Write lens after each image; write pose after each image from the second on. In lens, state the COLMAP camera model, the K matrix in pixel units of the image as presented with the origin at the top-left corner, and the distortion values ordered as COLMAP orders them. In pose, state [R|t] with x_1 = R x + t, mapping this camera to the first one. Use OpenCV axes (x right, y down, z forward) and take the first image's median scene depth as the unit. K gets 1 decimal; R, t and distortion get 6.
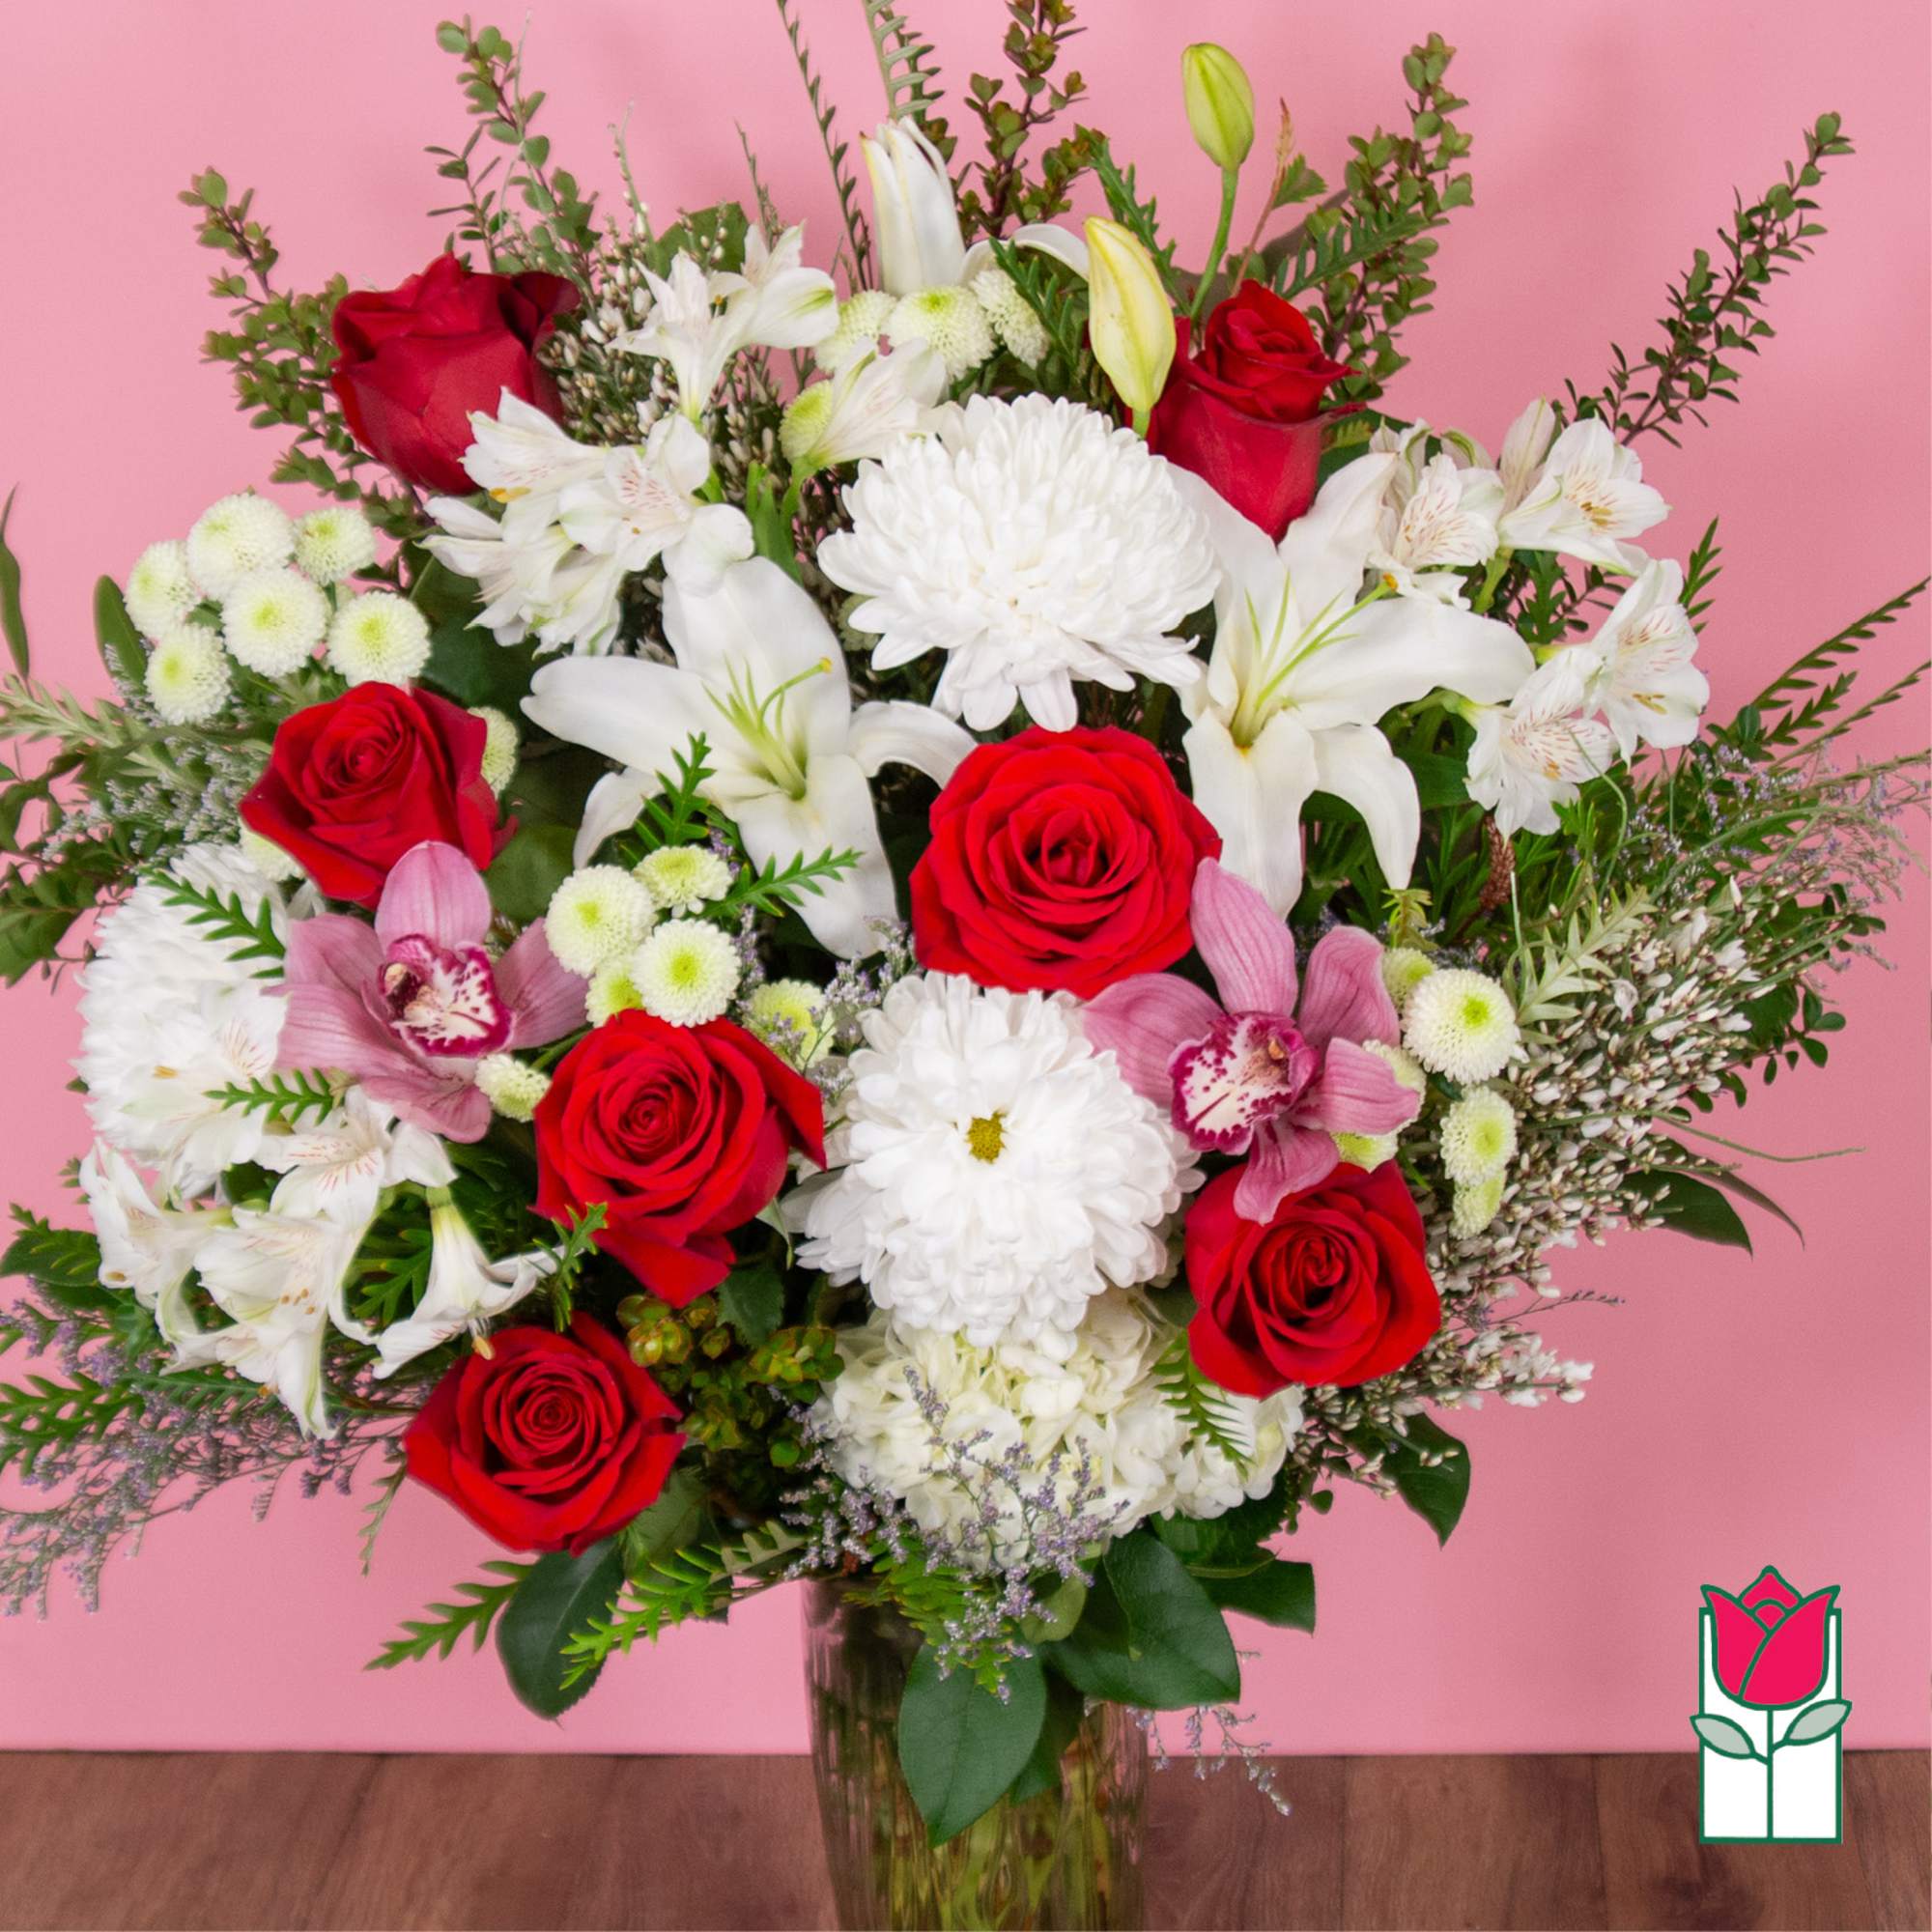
lens RADIAL K [[13382.7, 0, 985.3], [0, 13382.7, 971.1], [0, 0, 1]] dist [-0.381809, 0.000000]
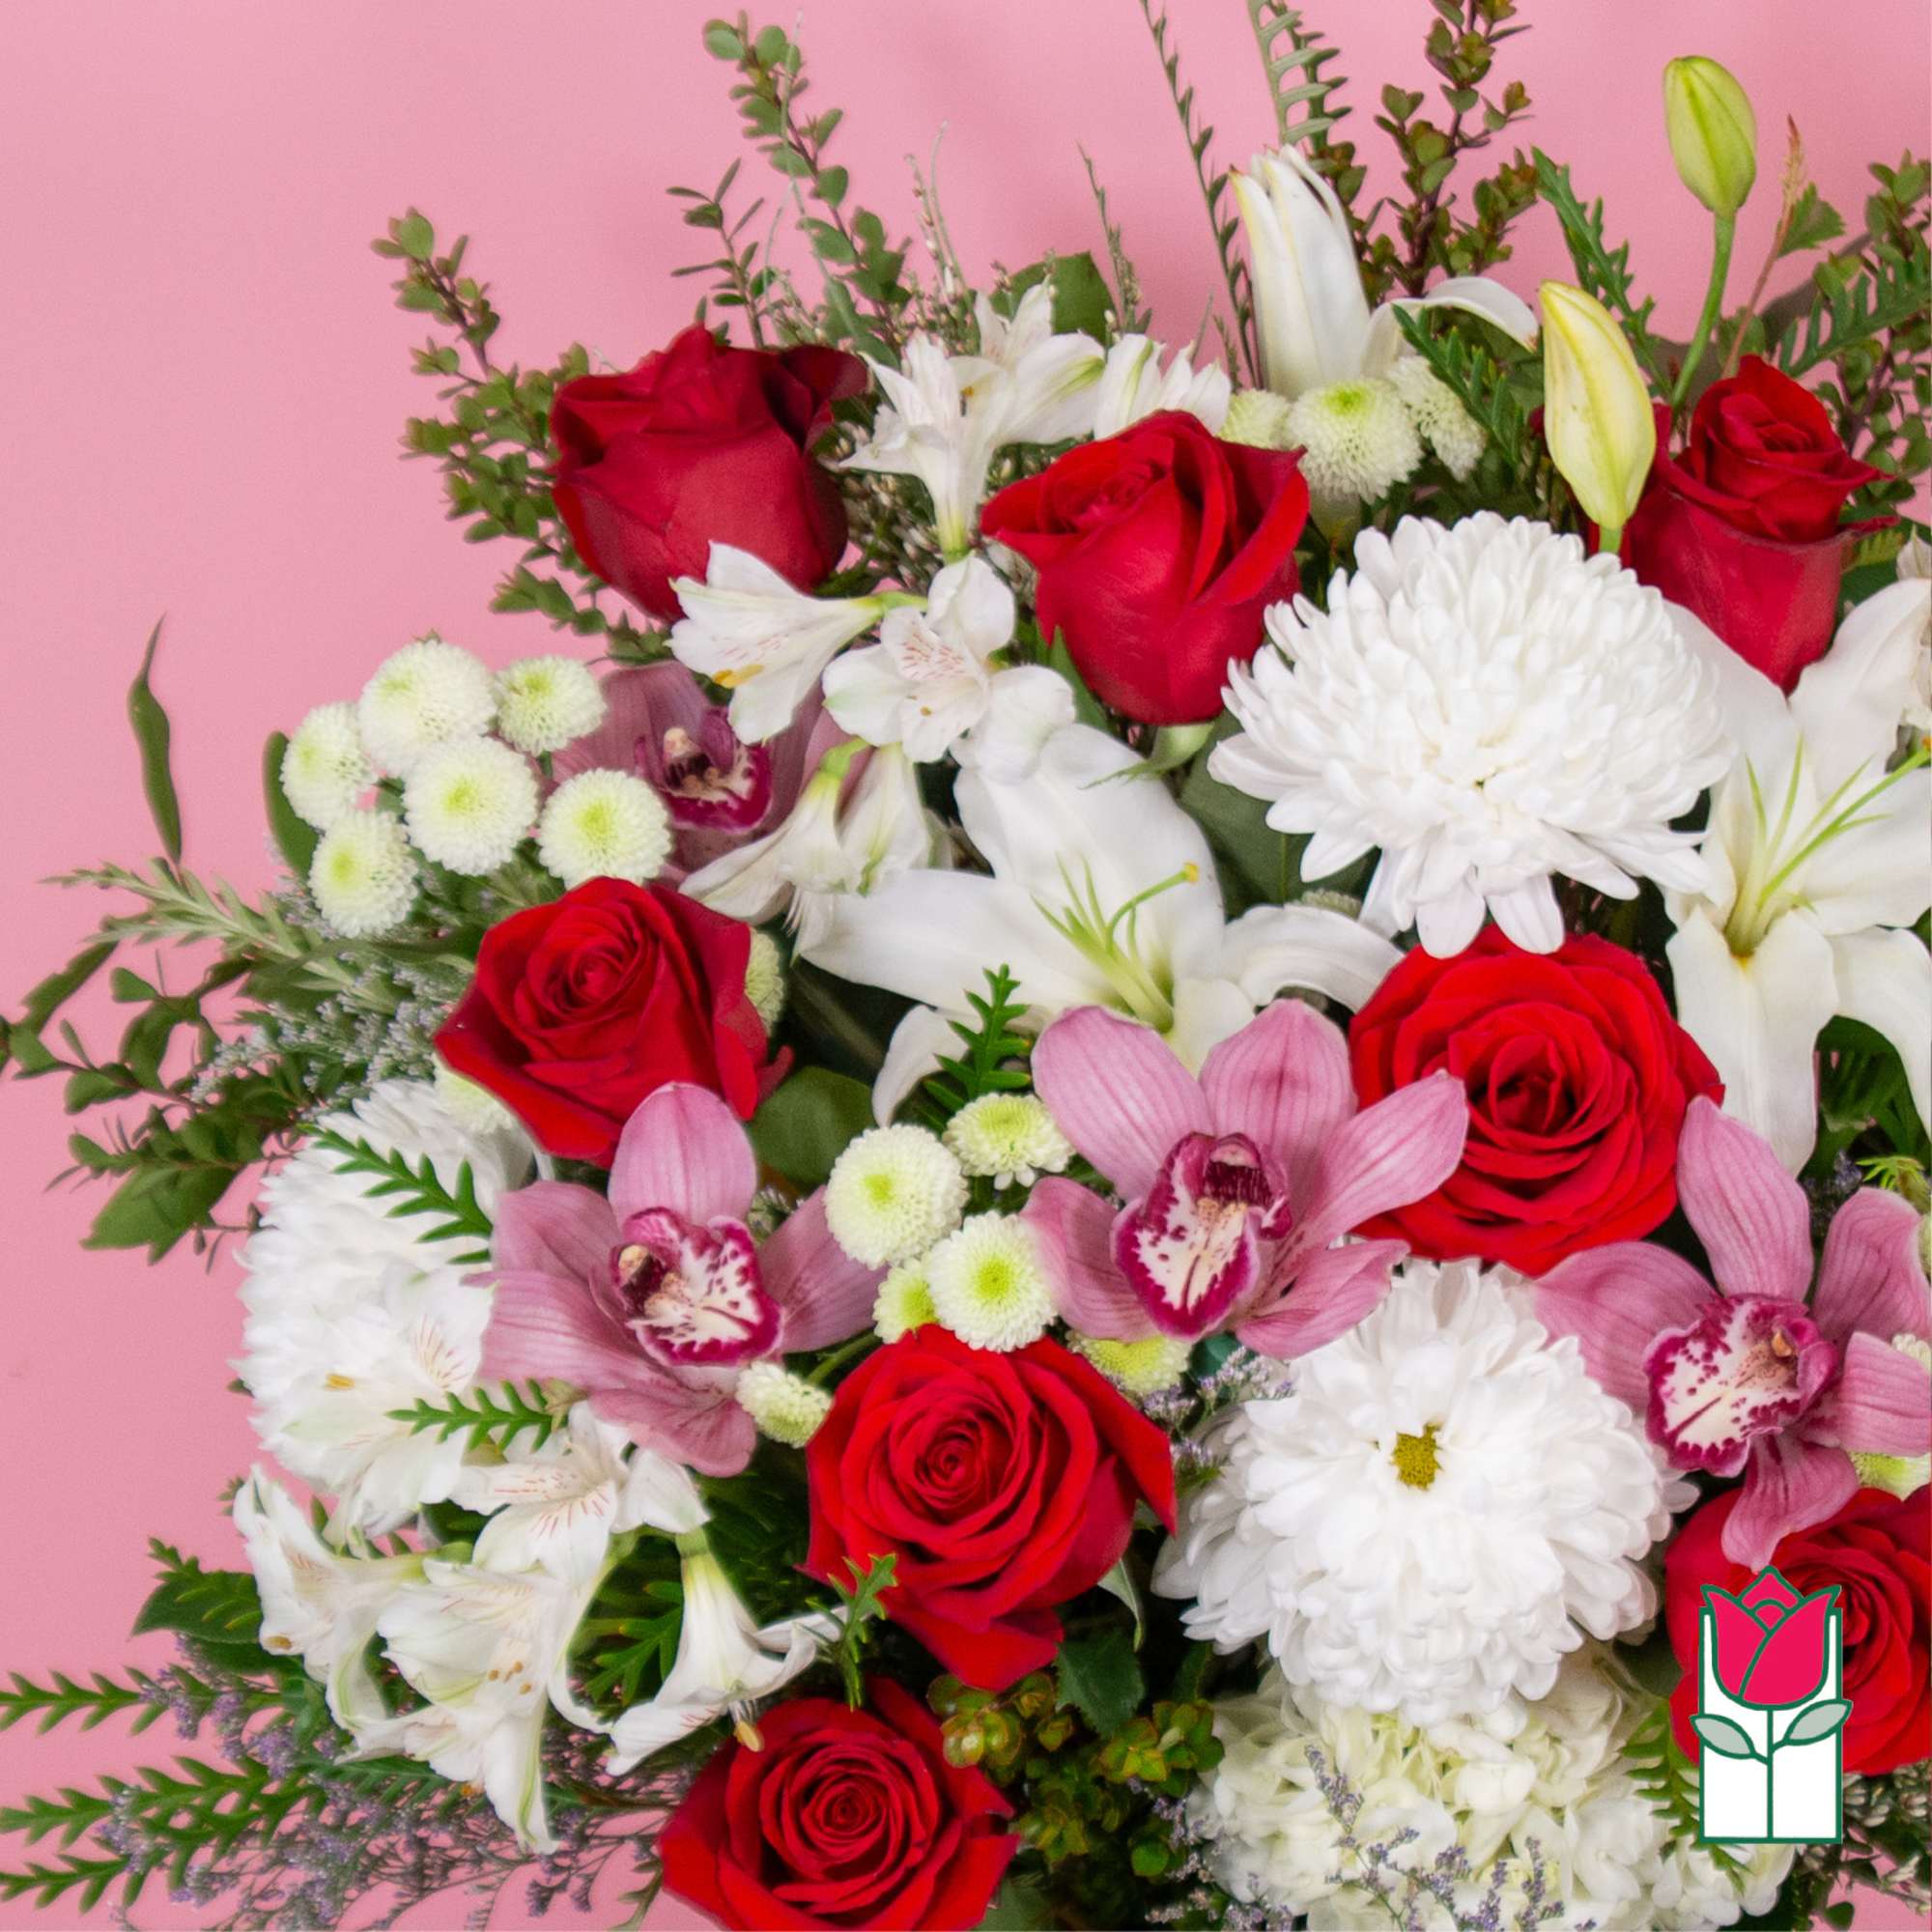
lens RADIAL K [[13382.7, 0, 957.3], [0, 13382.7, 962.5], [0, 0, 1]] dist [-0.381809, 0.000000]
pose [[0.999248, -0.003049, -0.038662, 0.004038], [0.003044, 0.999995, -0.000199, -0.015732], [0.038662, 0.000081, 0.999252, 0.218141]]
